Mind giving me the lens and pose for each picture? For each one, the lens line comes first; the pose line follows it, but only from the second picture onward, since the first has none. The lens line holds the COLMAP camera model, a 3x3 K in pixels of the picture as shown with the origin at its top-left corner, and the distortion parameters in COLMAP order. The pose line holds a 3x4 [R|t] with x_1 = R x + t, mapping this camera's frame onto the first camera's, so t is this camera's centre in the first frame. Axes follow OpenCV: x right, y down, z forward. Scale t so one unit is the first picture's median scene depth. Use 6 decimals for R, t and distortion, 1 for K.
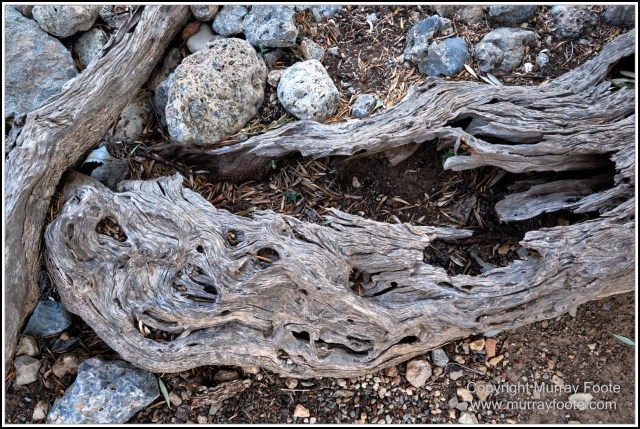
lens RADIAL K [[509.5, 0, 320.6], [0, 509.5, 215.4], [0, 0, 1]] dist [0.005219, 0.000333]
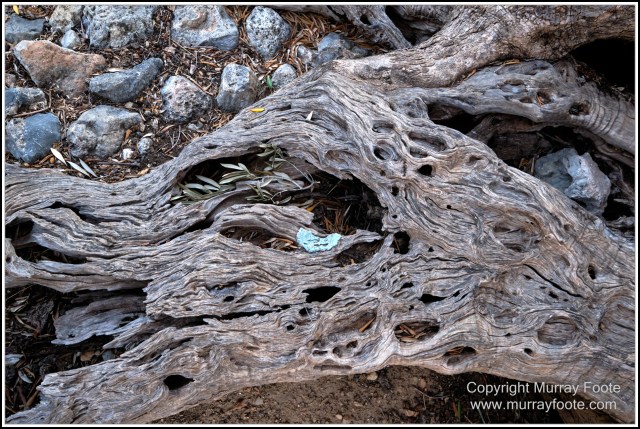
lens RADIAL K [[509.5, 0, 320.5], [0, 509.5, 214.2], [0, 0, 1]] dist [0.005219, 0.000333]
pose [[0.936641, -0.010768, 0.350127, 0.412449], [-0.007251, 0.998717, 0.050111, -0.229209], [-0.350217, -0.049475, 0.935361, -0.010259]]
